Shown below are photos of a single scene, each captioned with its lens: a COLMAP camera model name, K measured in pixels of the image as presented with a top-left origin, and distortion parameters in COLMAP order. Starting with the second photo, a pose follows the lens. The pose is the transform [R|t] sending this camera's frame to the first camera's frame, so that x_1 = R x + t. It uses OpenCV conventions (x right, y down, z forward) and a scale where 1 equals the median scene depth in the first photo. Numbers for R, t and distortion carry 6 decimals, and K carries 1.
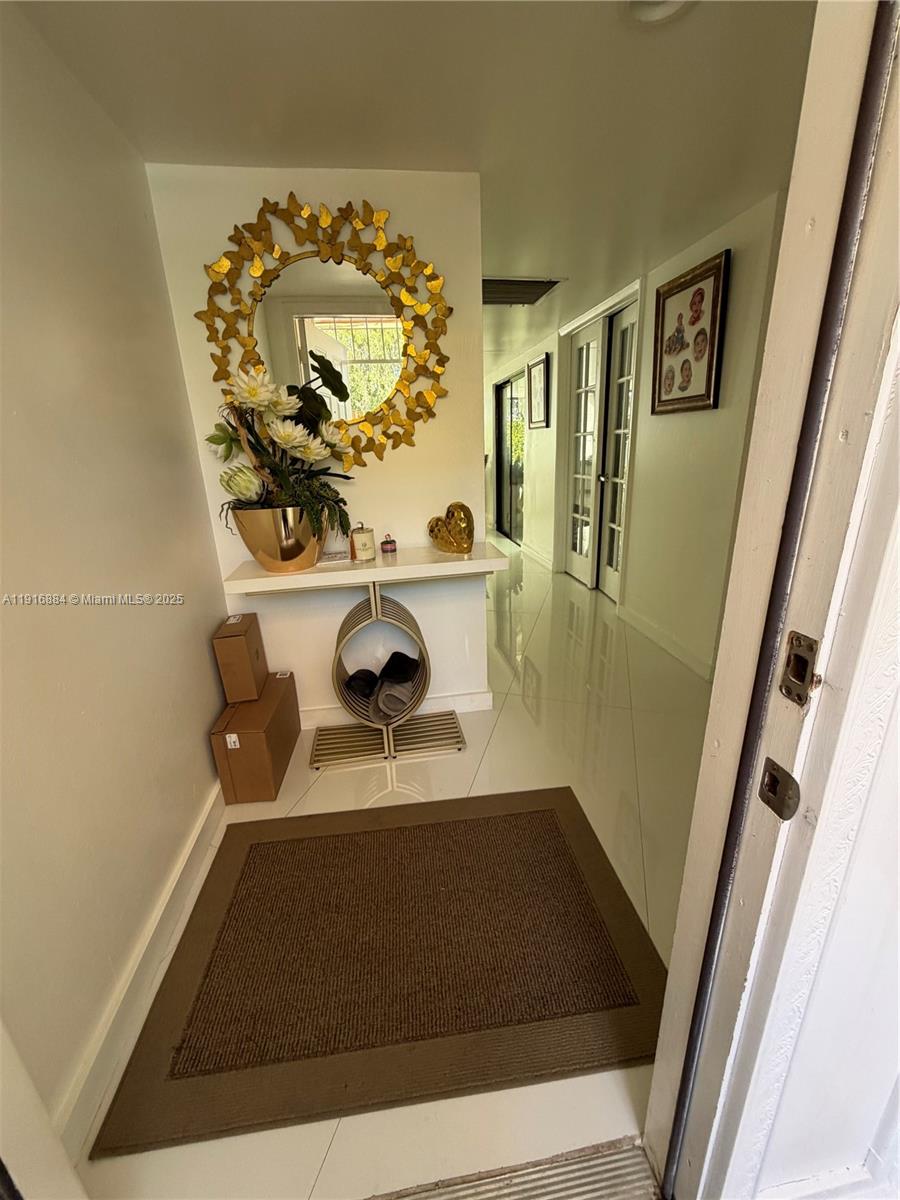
lens RADIAL K [[479.4, 0, 448.7], [0, 479.4, 598.3], [0, 0, 1]] dist [0.002750, 0.000289]
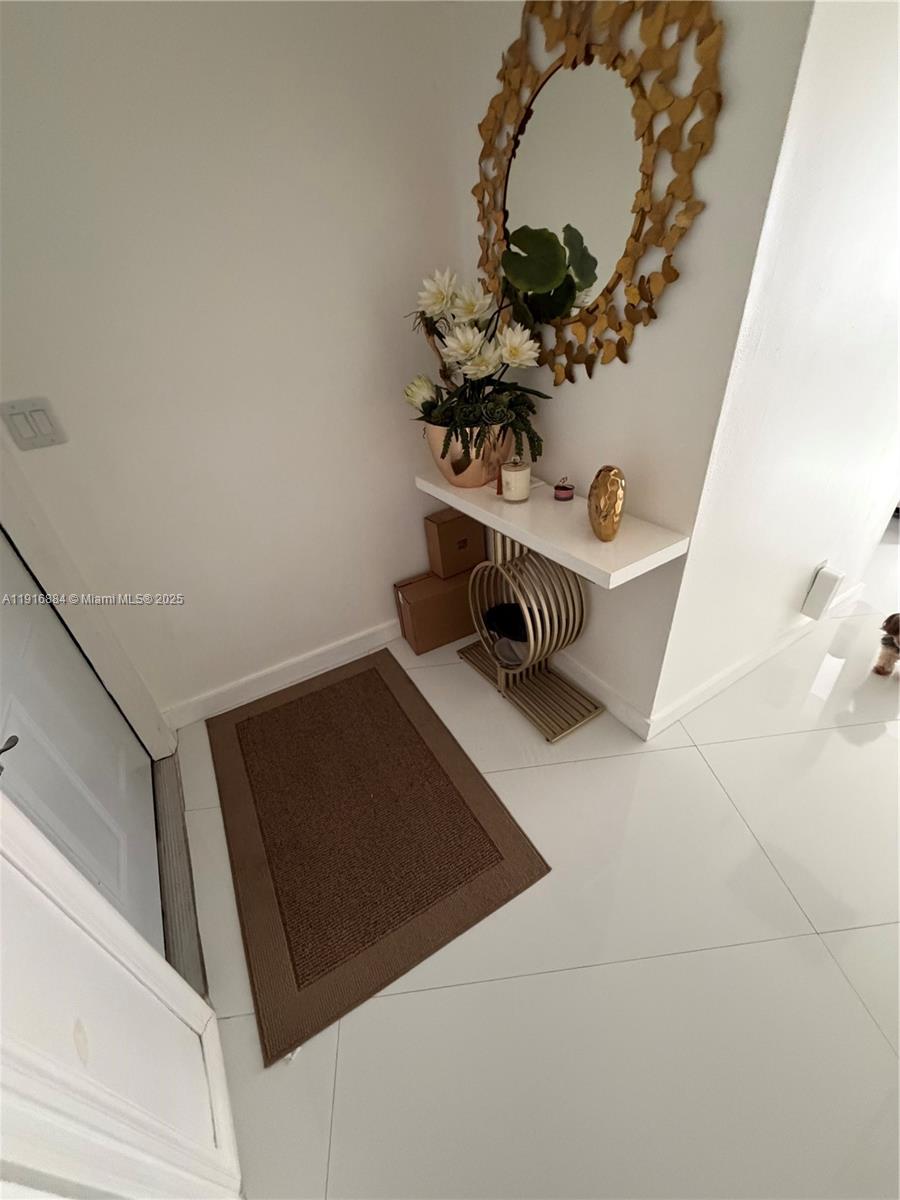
lens RADIAL K [[479.4, 0, 448.7], [0, 479.4, 598.3], [0, 0, 1]] dist [0.002750, 0.000289]
pose [[0.389616, 0.513127, -0.764788, 0.530598], [-0.235198, 0.858310, 0.456055, -0.287461], [0.890439, 0.002191, 0.455097, 0.474003]]
